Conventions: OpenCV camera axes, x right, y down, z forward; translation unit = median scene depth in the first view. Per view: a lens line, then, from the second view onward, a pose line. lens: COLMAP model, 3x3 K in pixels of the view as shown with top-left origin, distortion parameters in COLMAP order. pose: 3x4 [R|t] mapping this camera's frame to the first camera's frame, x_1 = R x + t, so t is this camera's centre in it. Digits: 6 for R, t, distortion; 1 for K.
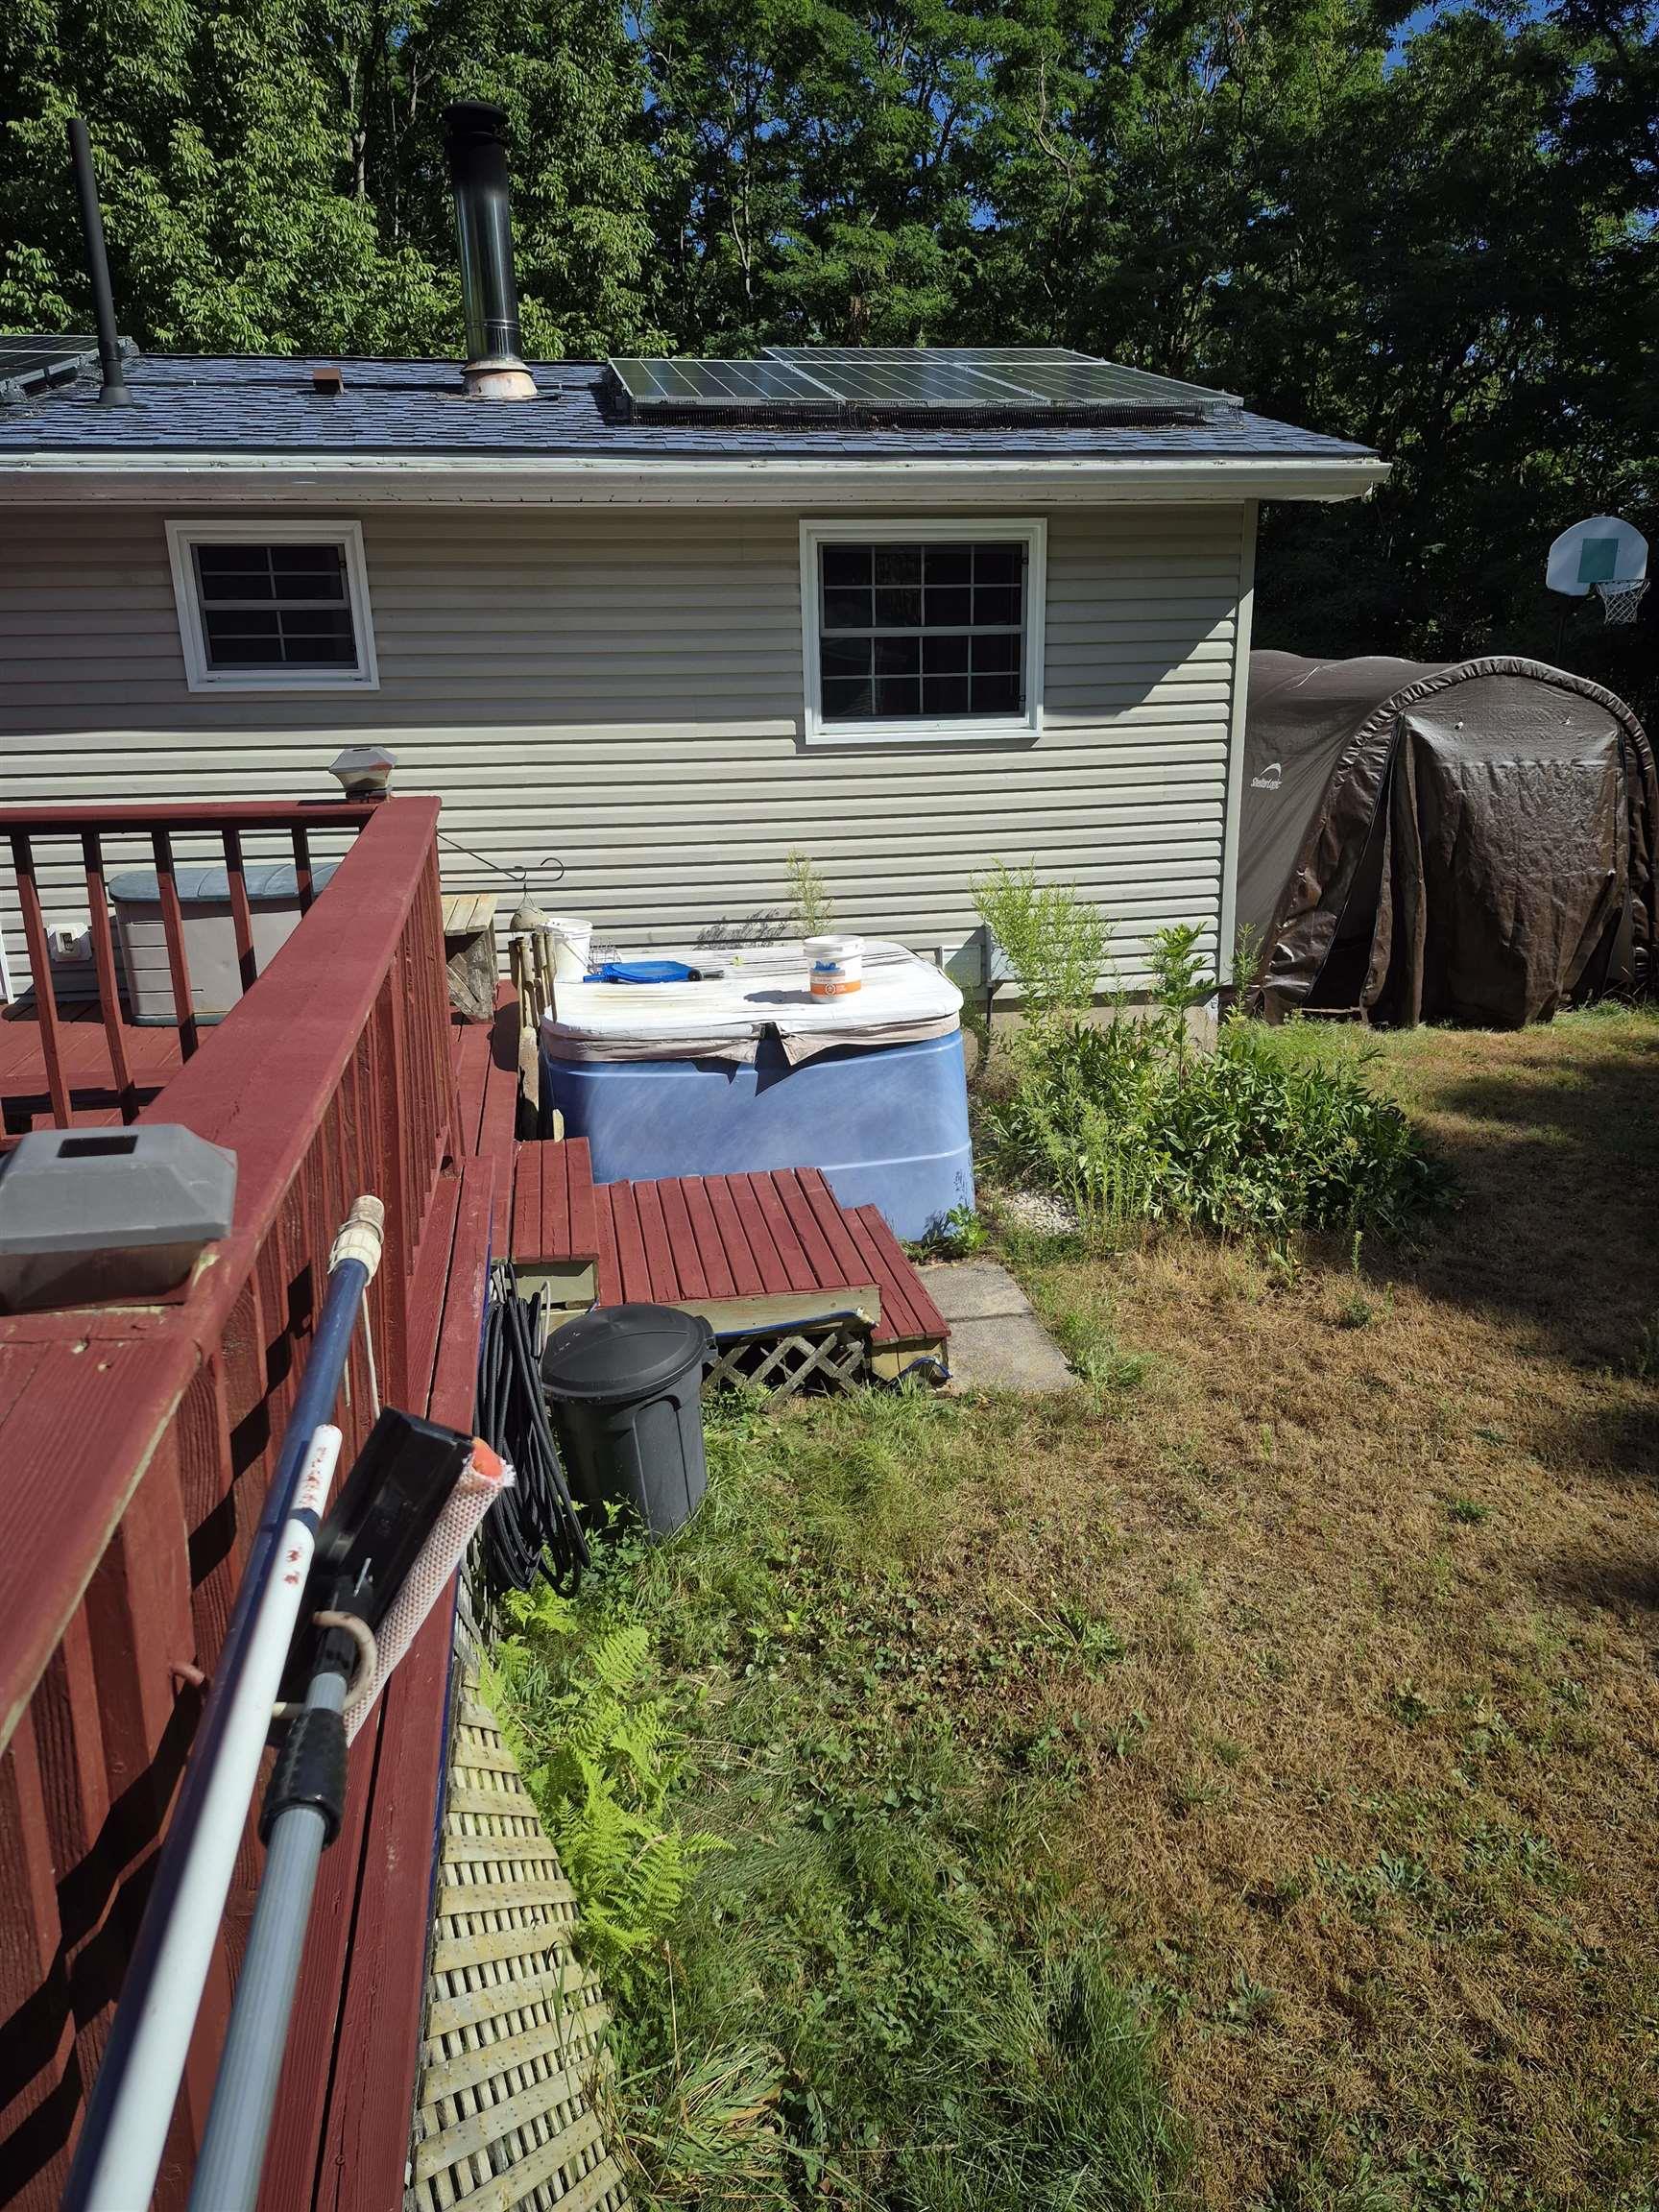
lens RADIAL K [[1541.5, 0, 824.7], [0, 1541.5, 1130.6], [0, 0, 1]] dist [0.086090, -0.067716]
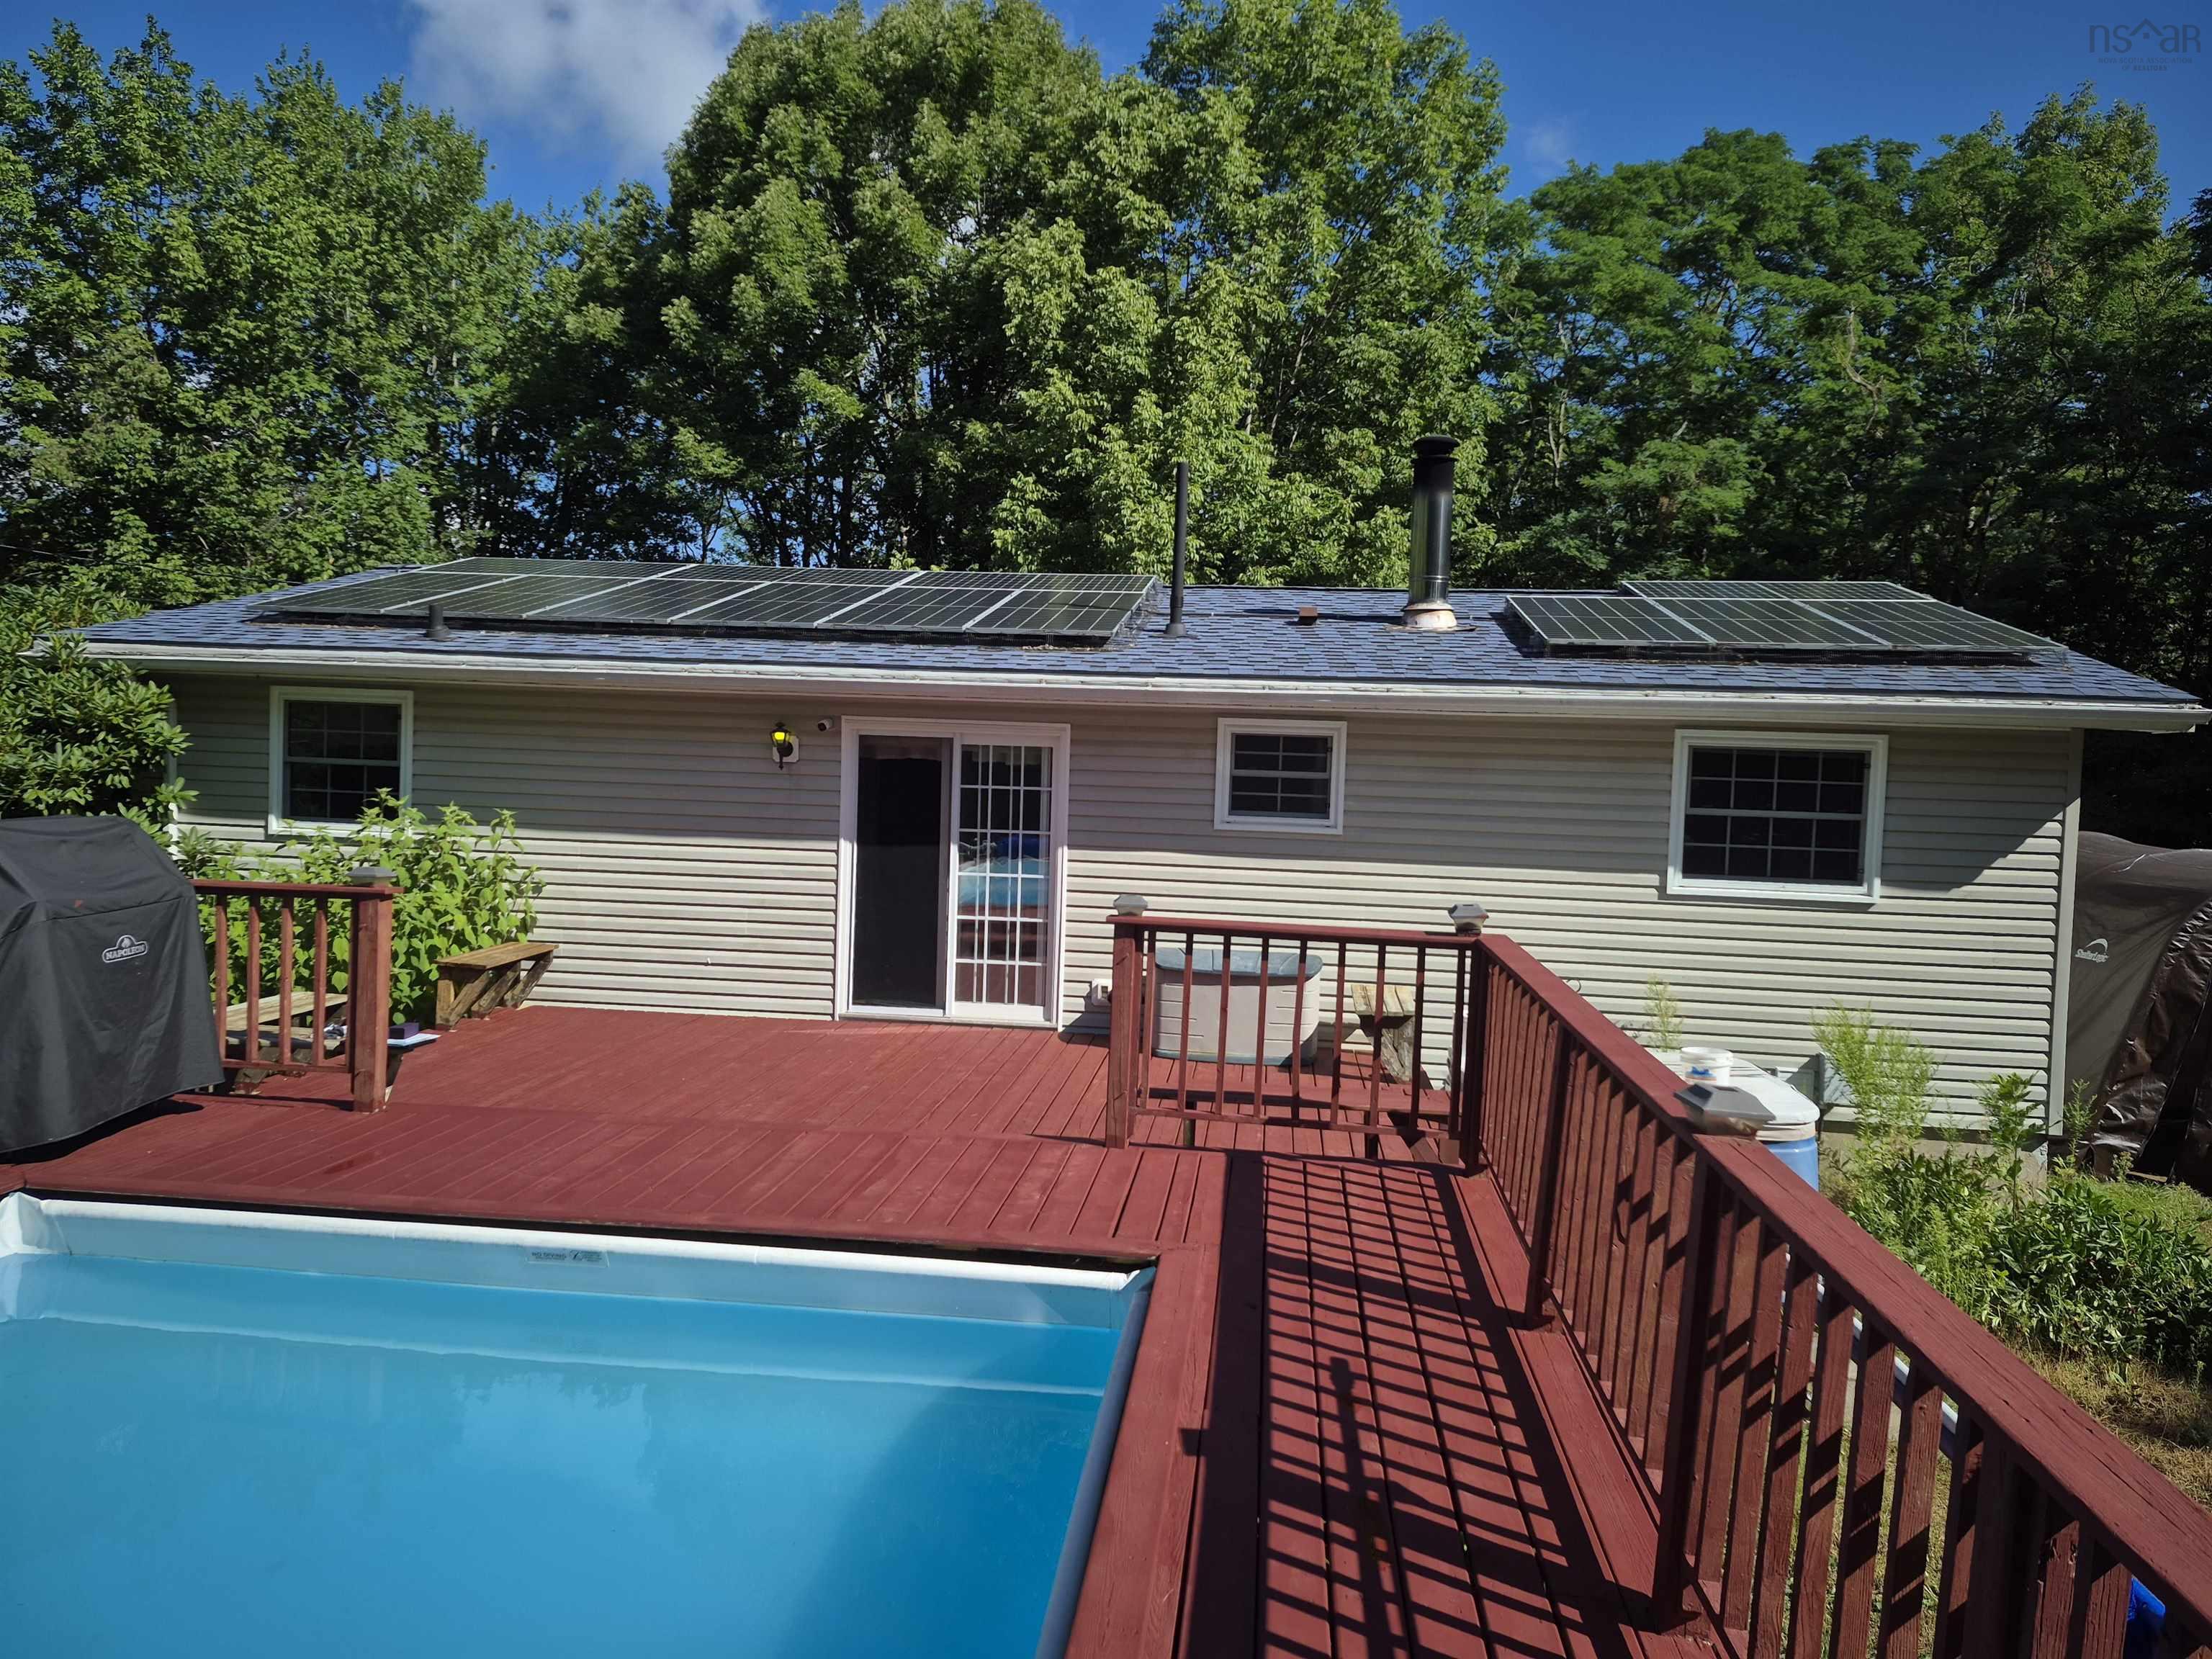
lens RADIAL K [[1541.5, 0, 1108.8], [0, 1541.5, 839.6], [0, 0, 1]] dist [0.086090, -0.067716]
pose [[0.957633, 0.068875, -0.279633, -0.092748], [-0.134075, 0.965960, -0.221236, 0.044931], [0.254877, 0.249354, 0.934270, -0.289678]]
